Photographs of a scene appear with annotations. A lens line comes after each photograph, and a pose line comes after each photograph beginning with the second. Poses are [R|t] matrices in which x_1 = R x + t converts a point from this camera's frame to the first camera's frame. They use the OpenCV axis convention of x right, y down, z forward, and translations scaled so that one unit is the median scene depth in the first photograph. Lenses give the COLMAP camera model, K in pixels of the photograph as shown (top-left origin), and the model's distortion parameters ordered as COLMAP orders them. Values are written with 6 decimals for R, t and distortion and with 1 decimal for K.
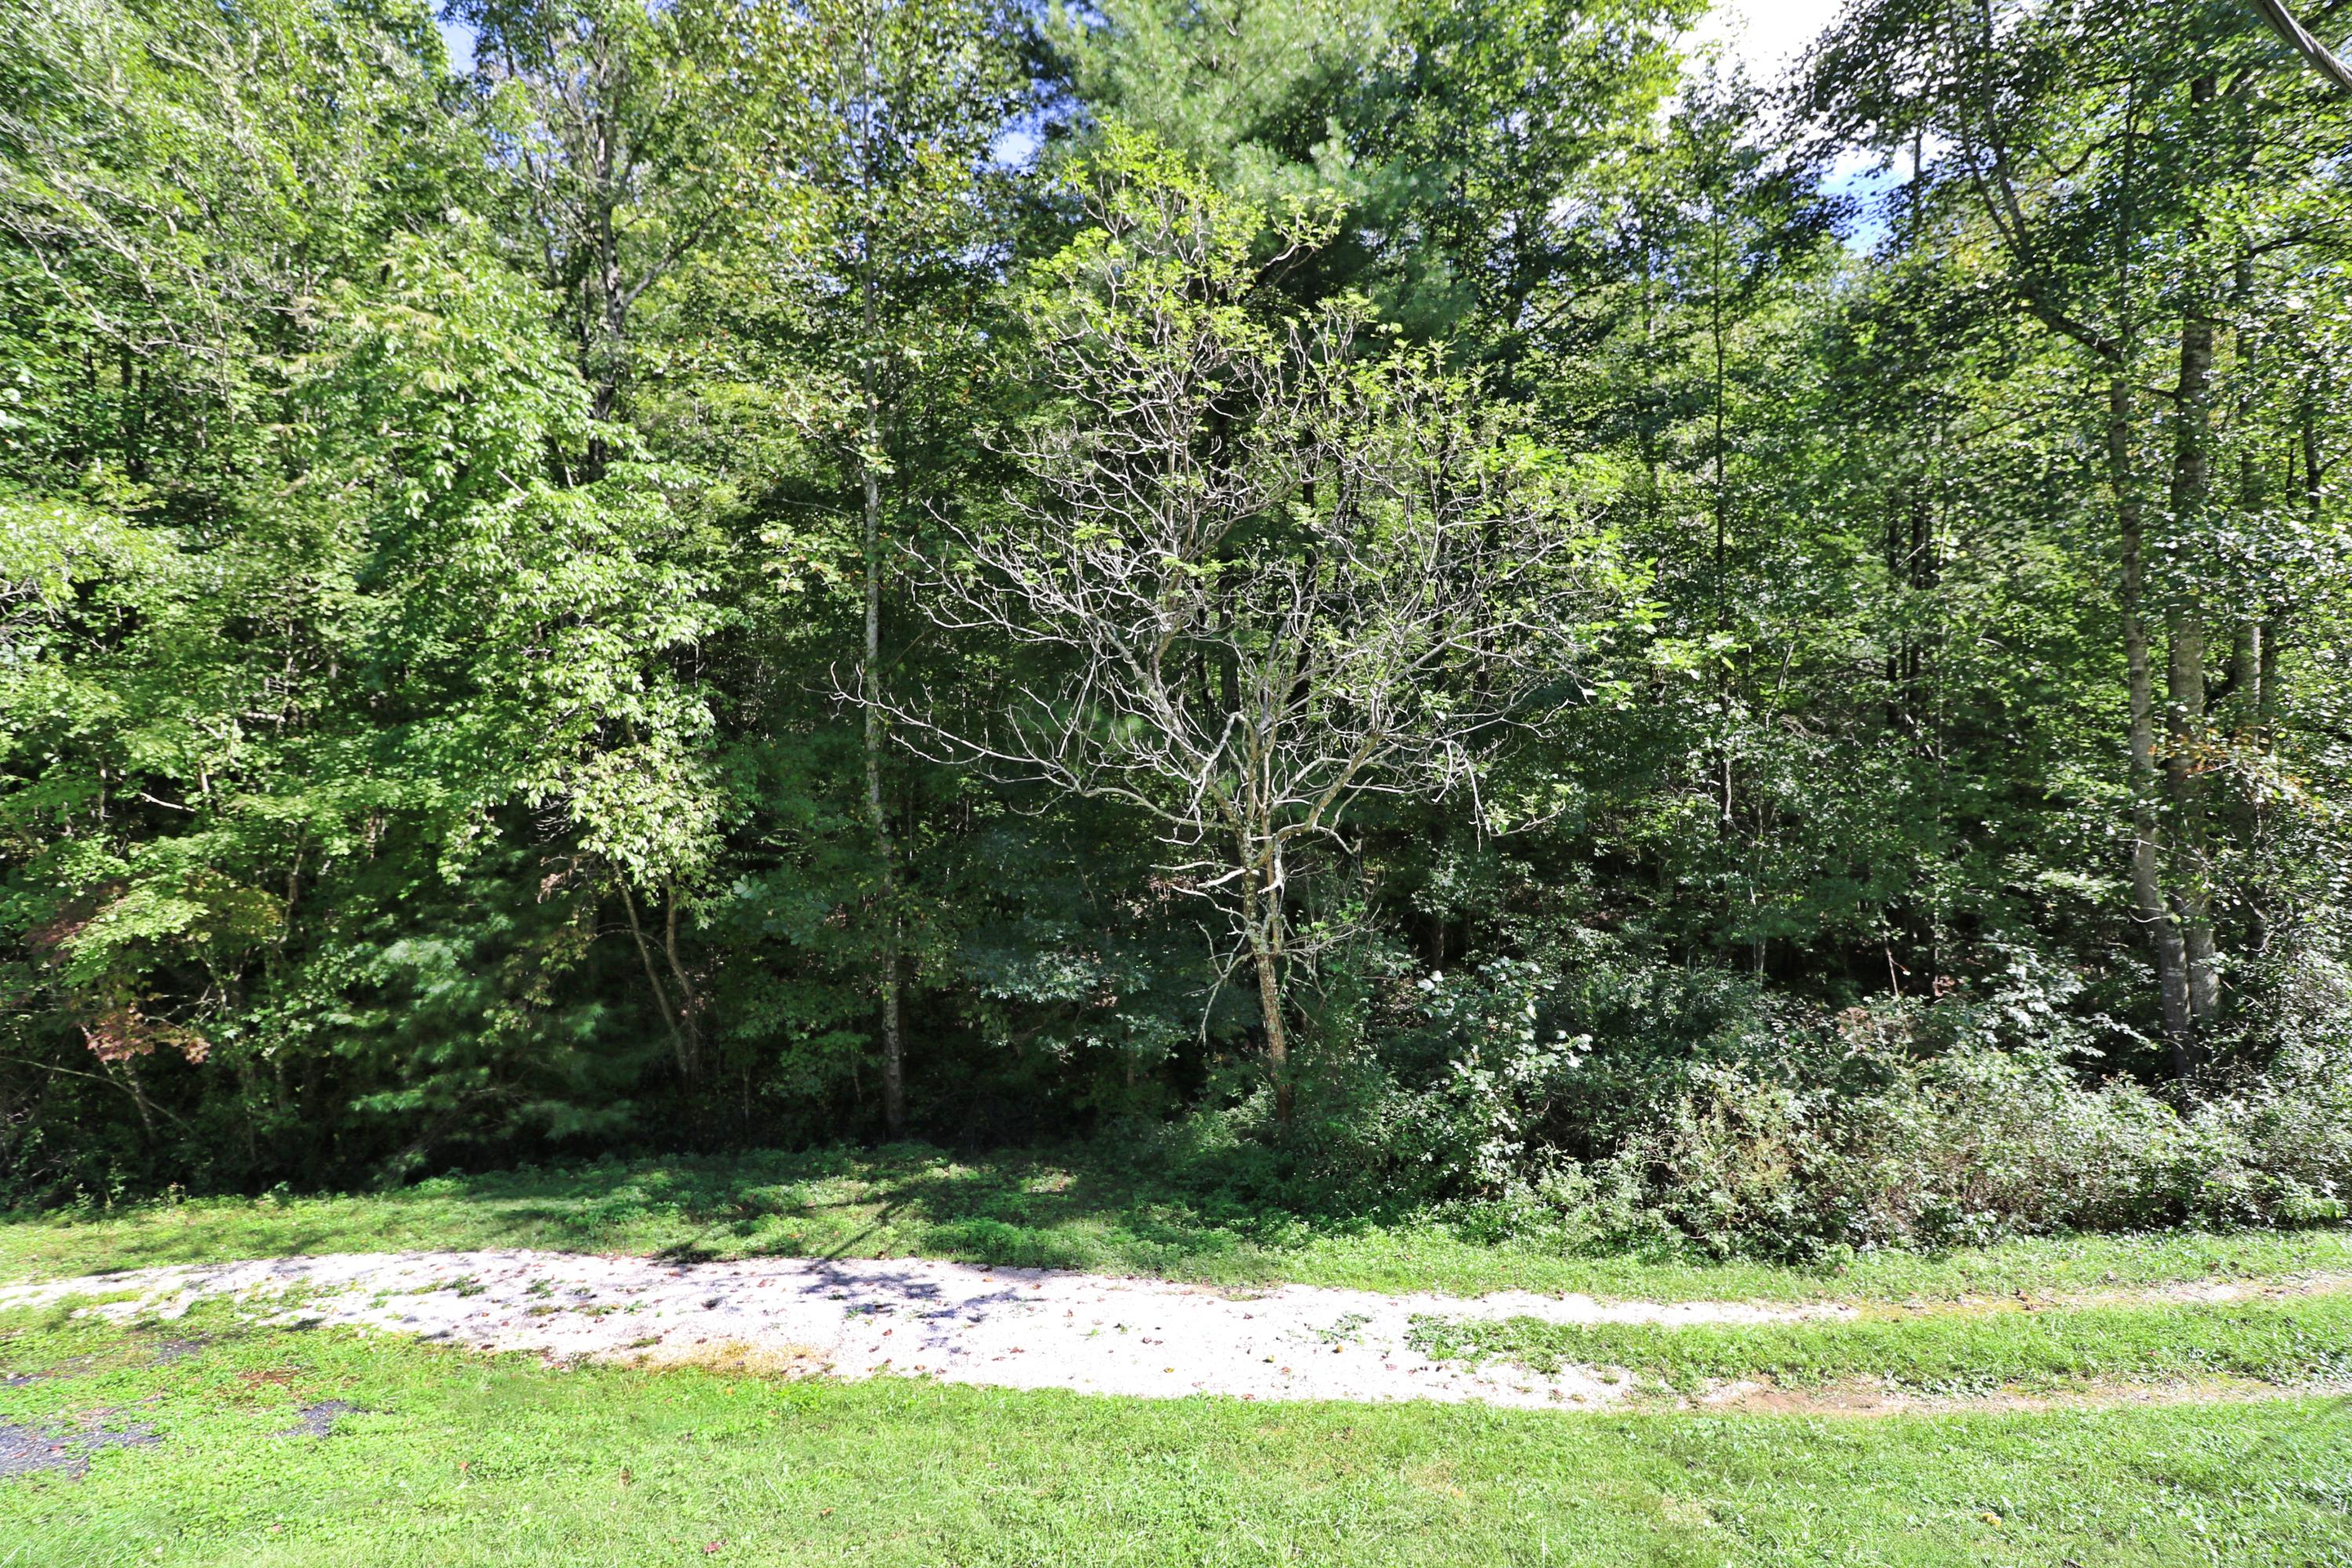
lens RADIAL K [[1083.1, 0, 1173.2], [0, 1083.1, 771.5], [0, 0, 1]] dist [0.001765, -0.012299]
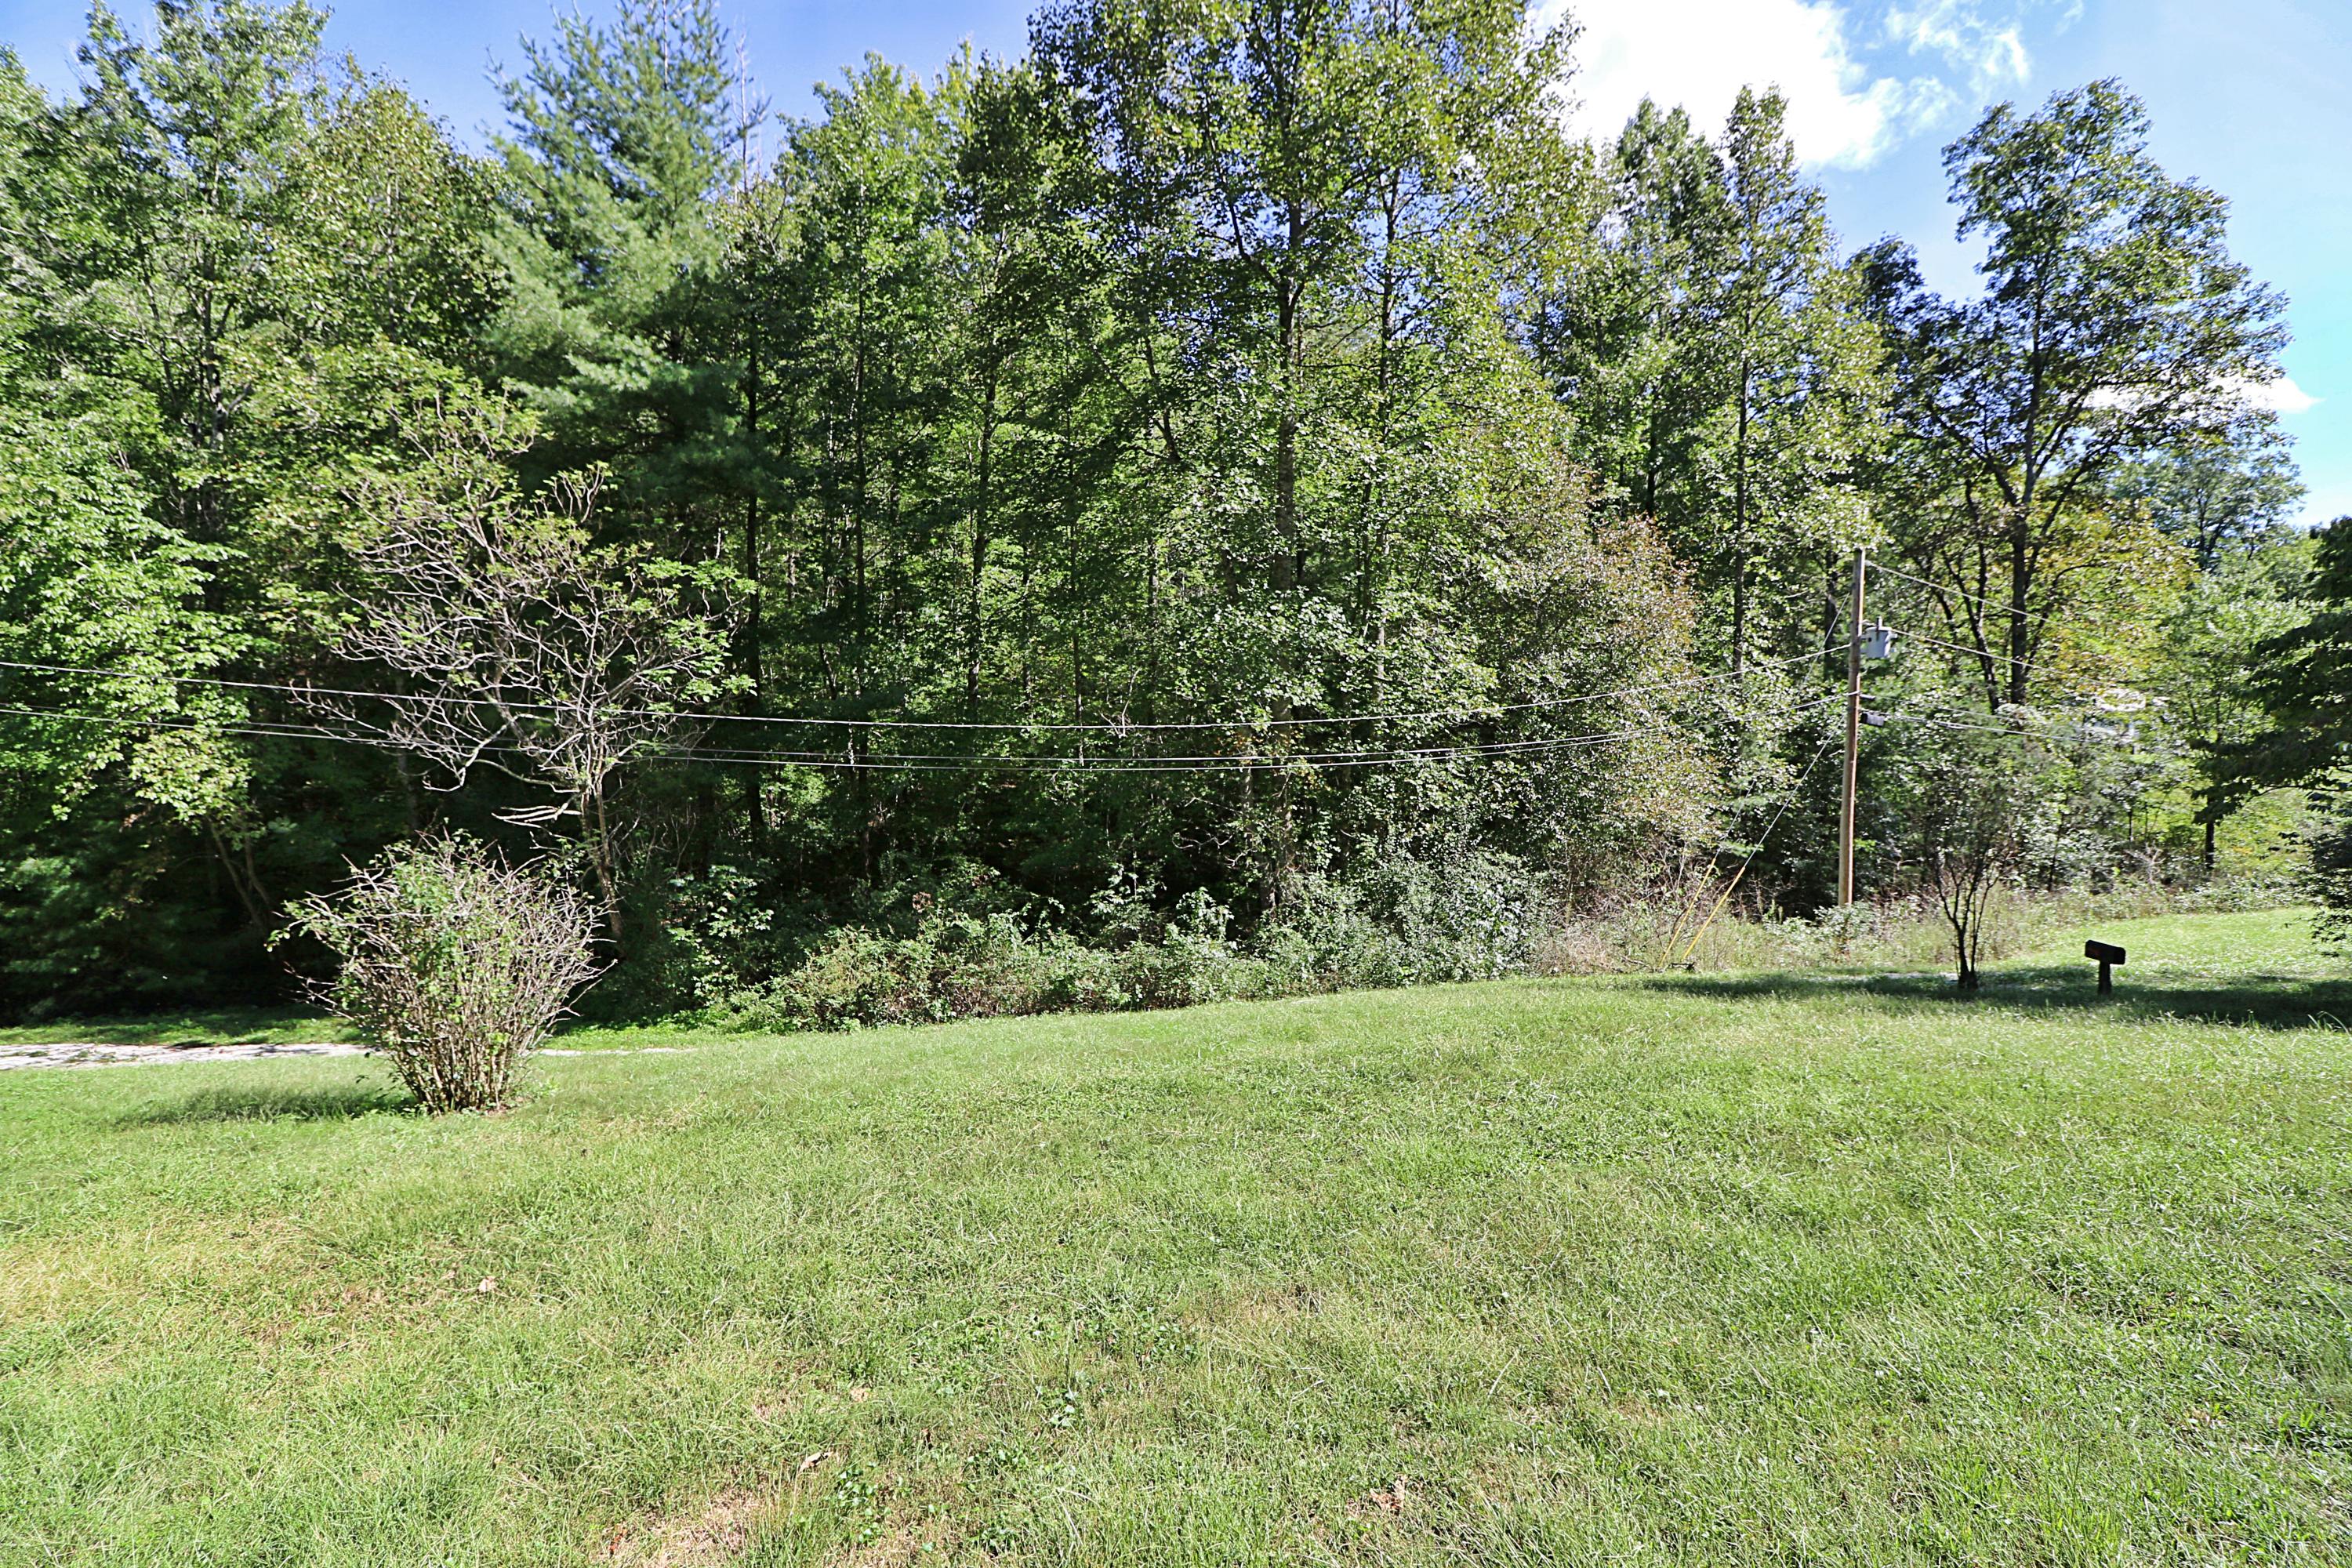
lens RADIAL K [[1083.1, 0, 1171.4], [0, 1083.1, 769.8], [0, 0, 1]] dist [0.001765, -0.012299]
pose [[0.996979, 0.004492, 0.077546, 0.806551], [-0.006076, 0.999777, 0.020203, -0.007646], [-0.077438, -0.020613, 0.996784, -0.647782]]
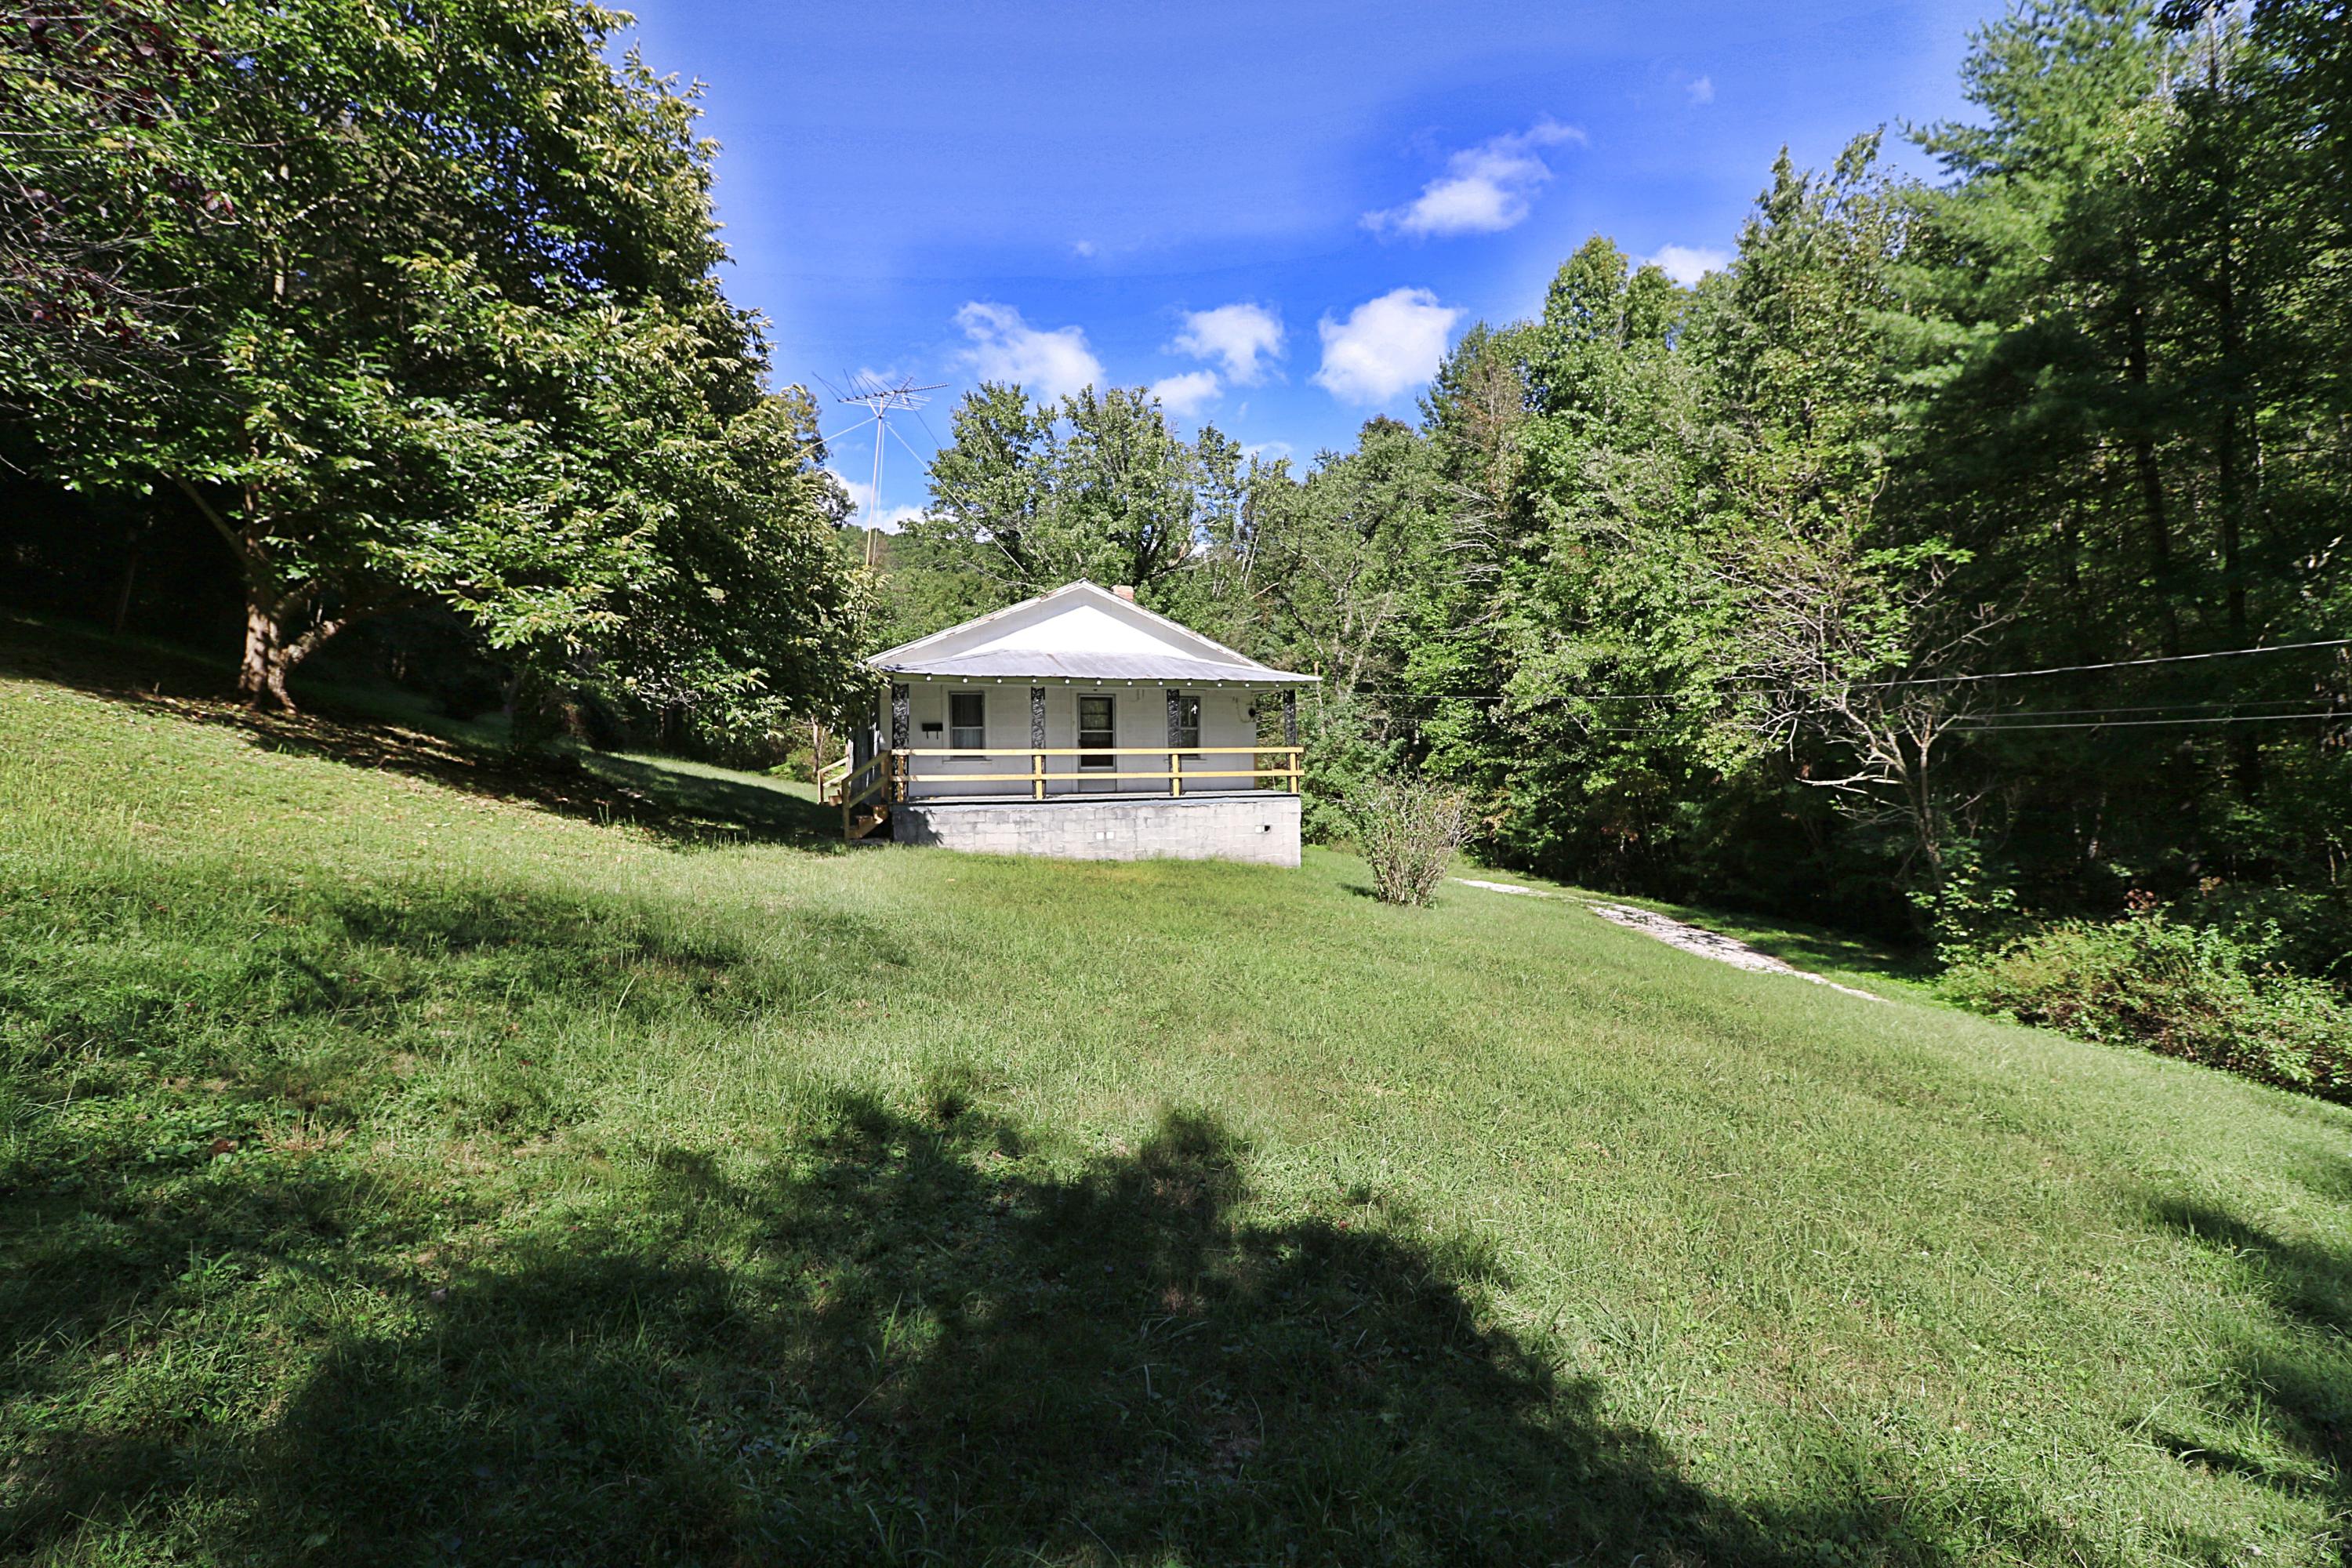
lens RADIAL K [[1155.0, 0, 1179.5], [0, 1155.0, 781.6], [0, 0, 1]] dist [-0.003034, -0.000127]
pose [[0.054890, 0.030707, -0.998020, 1.894057], [0.009088, 0.999470, 0.031252, 0.020628], [0.998451, -0.010786, 0.054582, -0.279642]]
